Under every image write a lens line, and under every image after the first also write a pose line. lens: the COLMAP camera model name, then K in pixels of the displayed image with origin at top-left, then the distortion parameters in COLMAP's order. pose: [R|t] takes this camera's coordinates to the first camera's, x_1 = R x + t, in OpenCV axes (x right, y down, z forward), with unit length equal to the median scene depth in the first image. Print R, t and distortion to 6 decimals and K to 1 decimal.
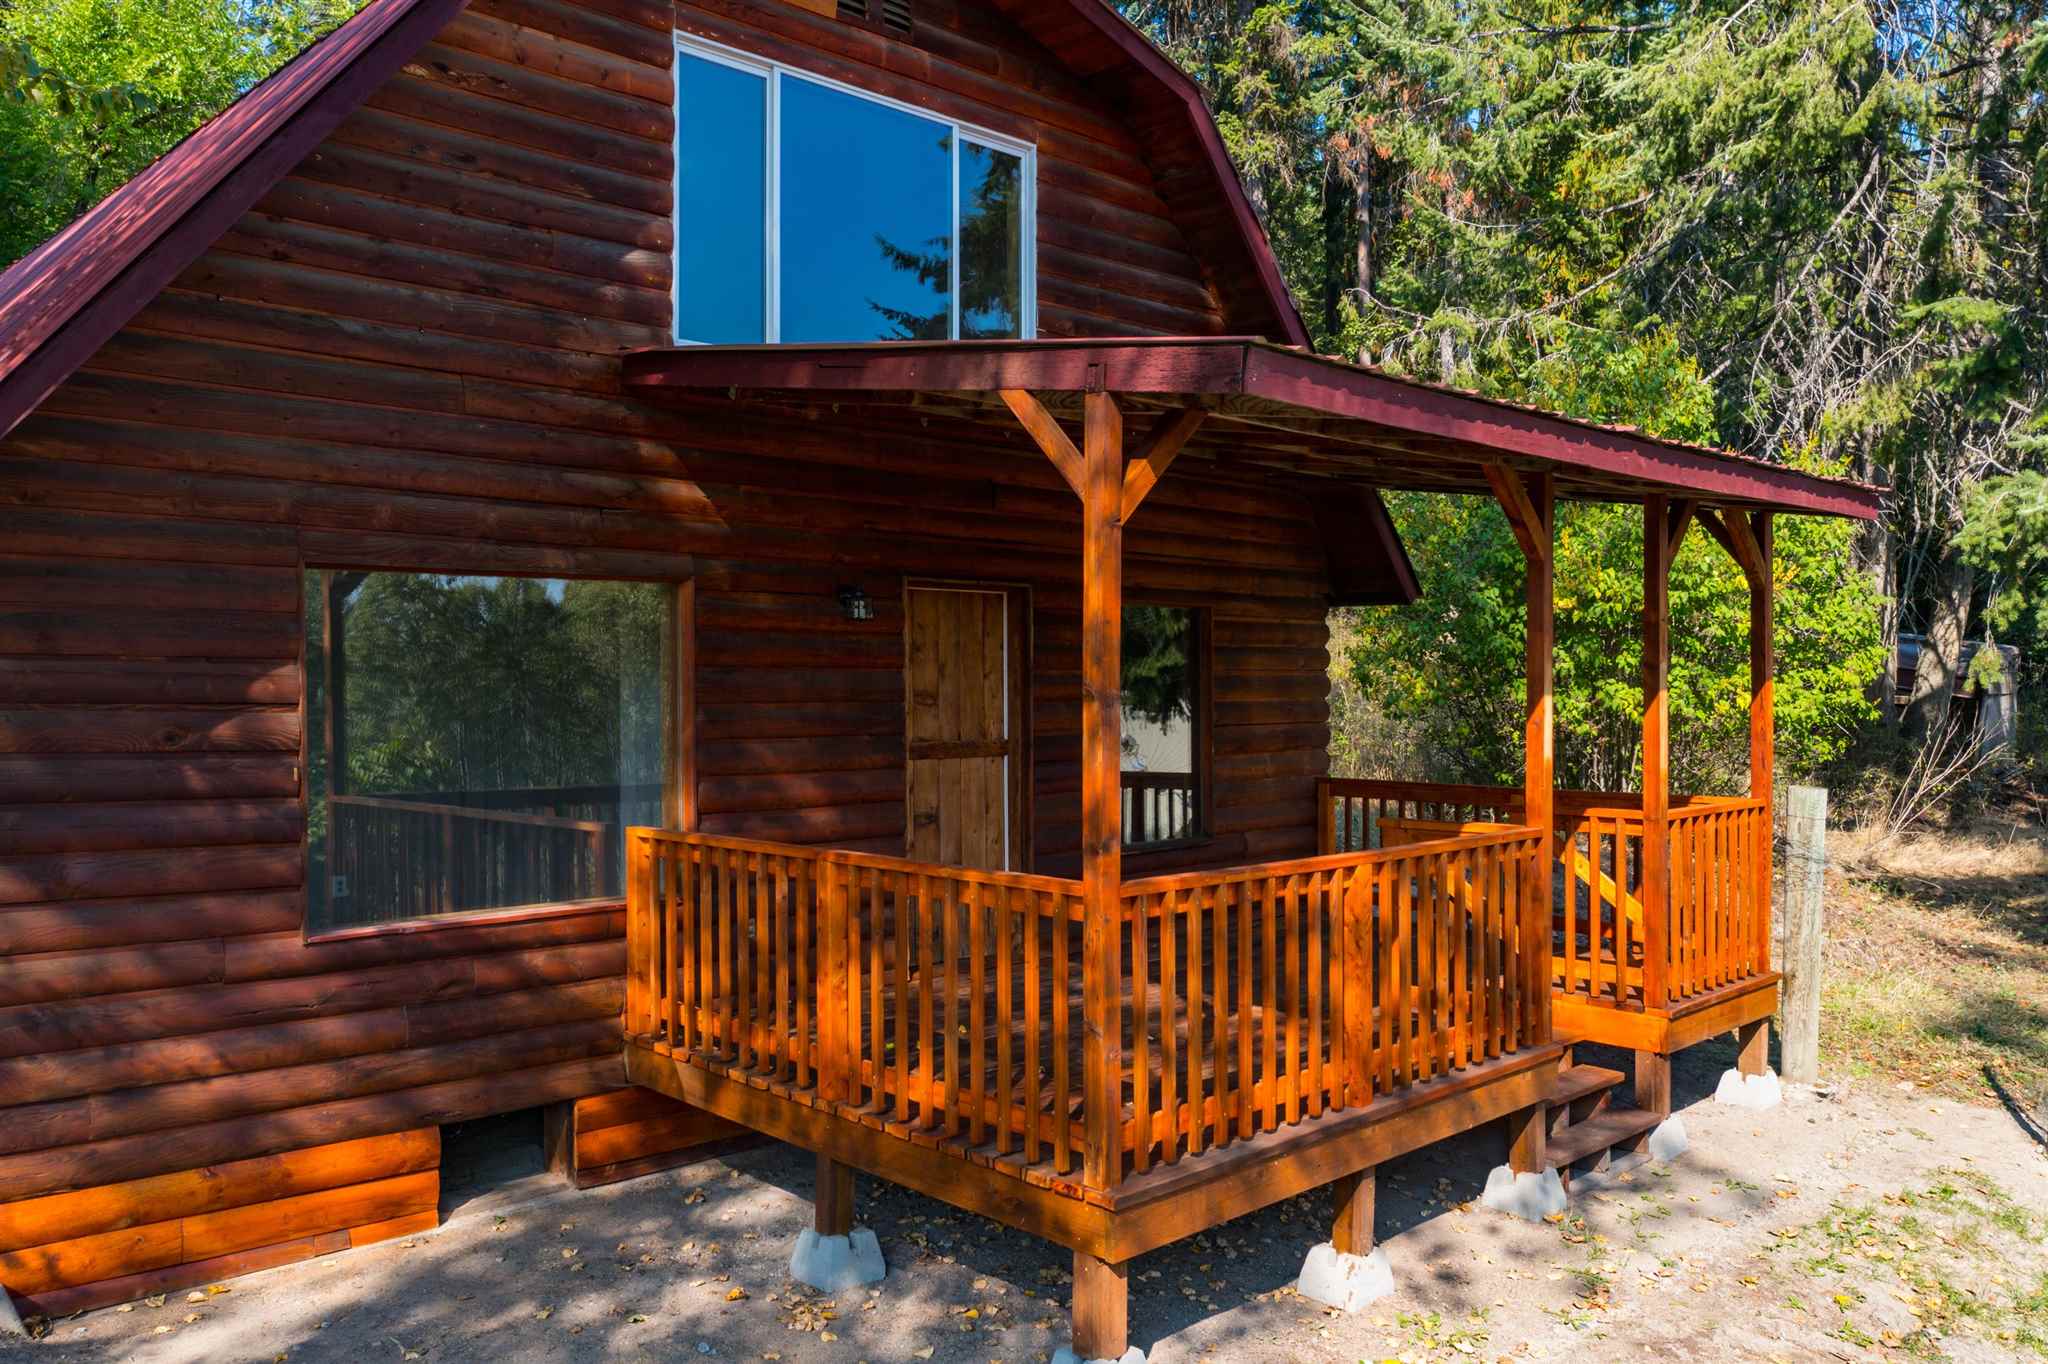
lens RADIAL K [[1626.9, 0, 1028.8], [0, 1626.9, 677.9], [0, 0, 1]] dist [-0.007282, -0.005842]
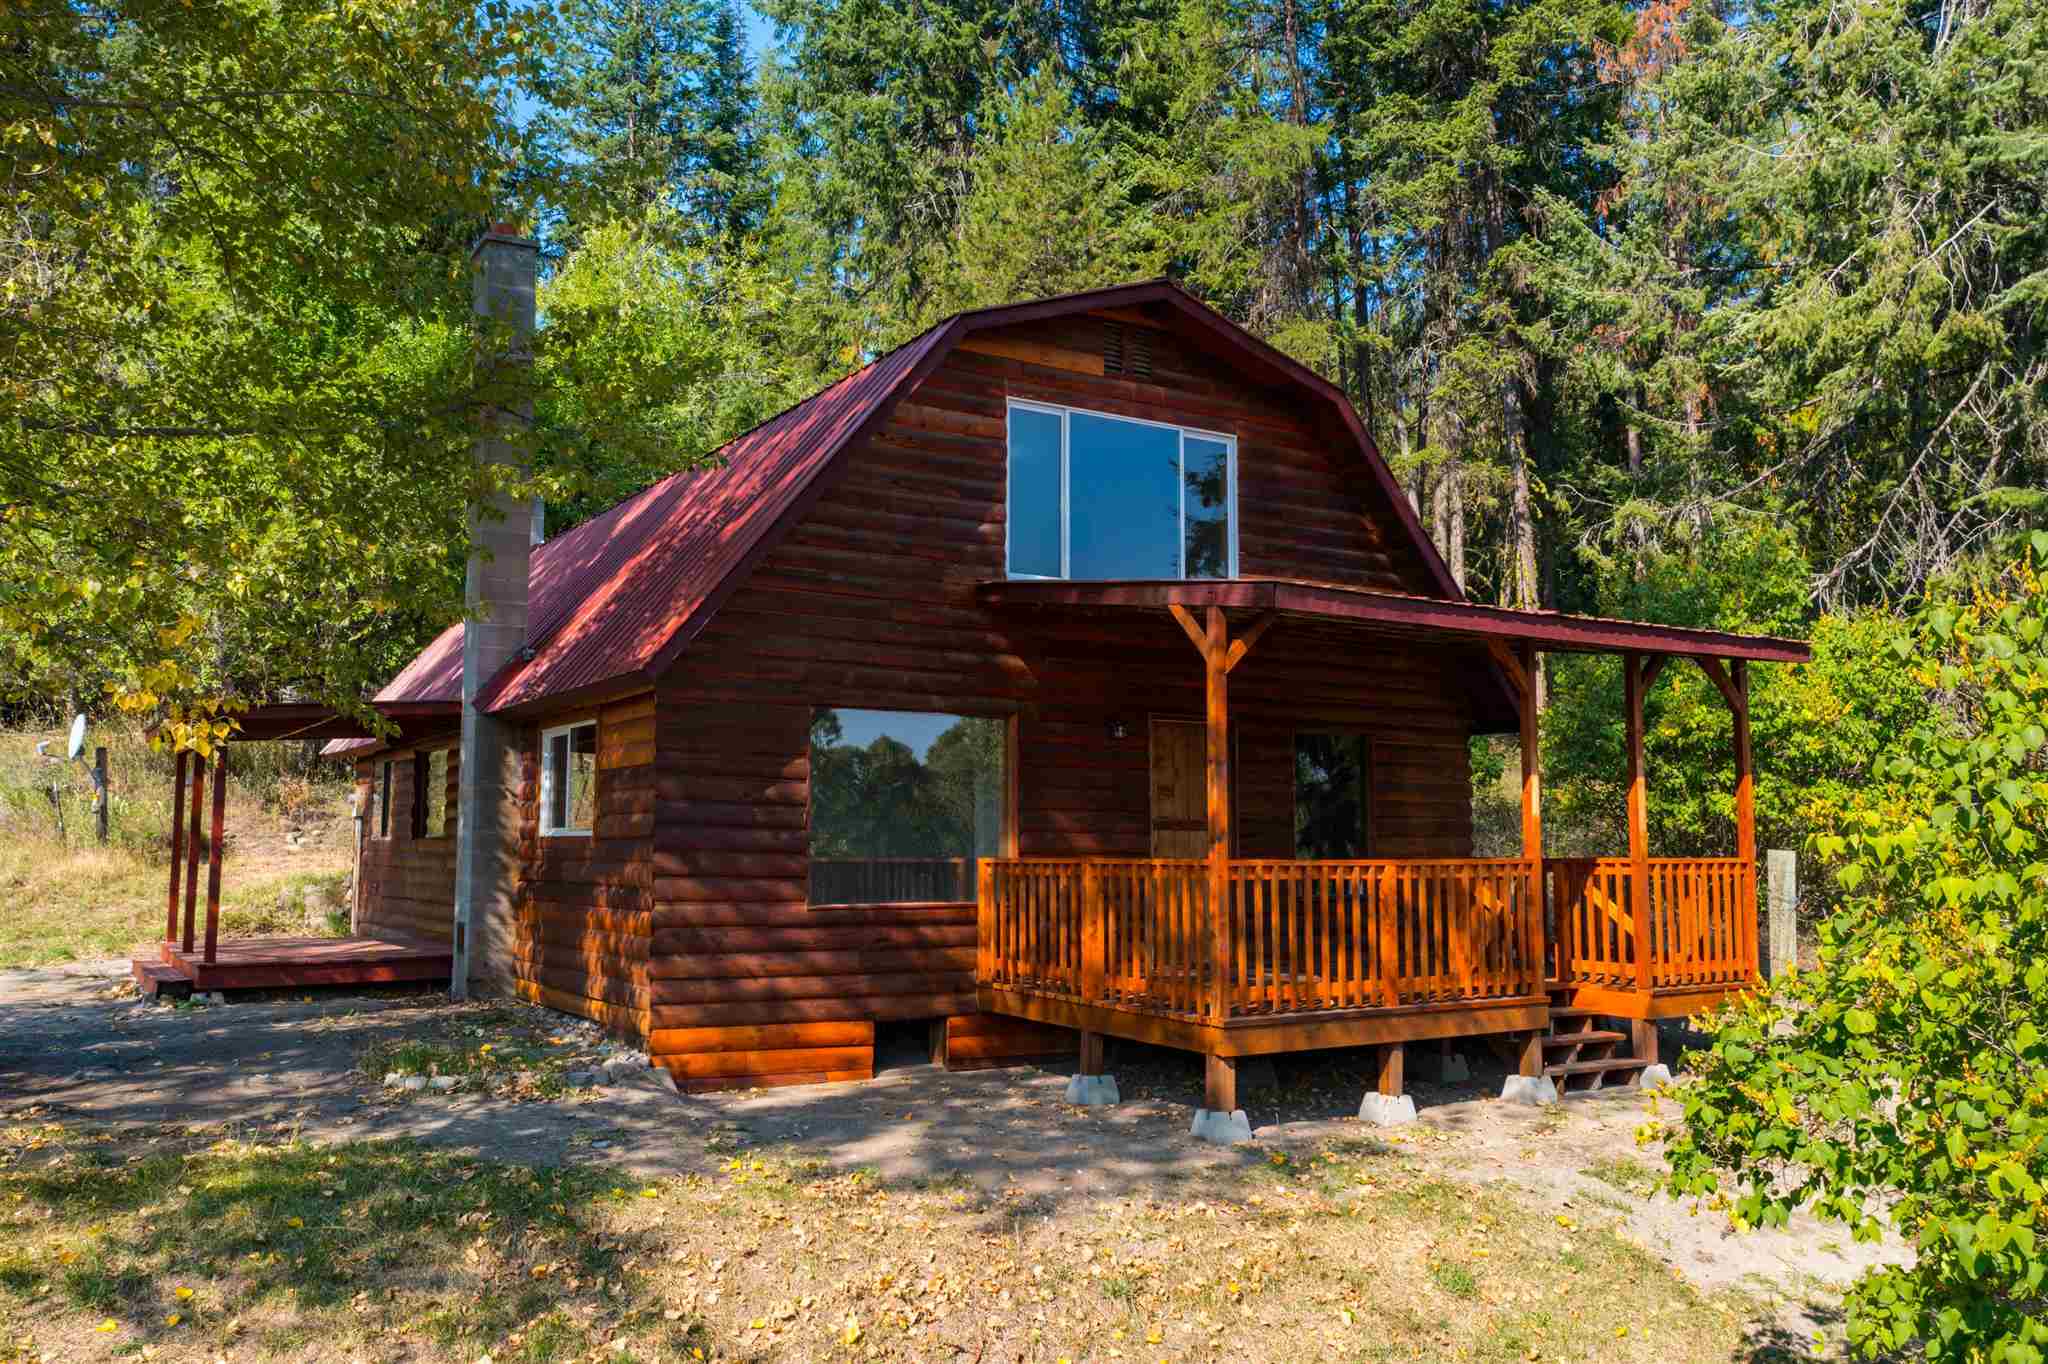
lens RADIAL K [[1626.9, 0, 1027.6], [0, 1626.9, 687.4], [0, 0, 1]] dist [-0.007282, -0.005842]
pose [[0.977434, -0.018201, -0.210458, 0.166029], [-0.002508, 0.995211, -0.097717, 0.080656], [0.211228, 0.096040, 0.972707, -0.666943]]
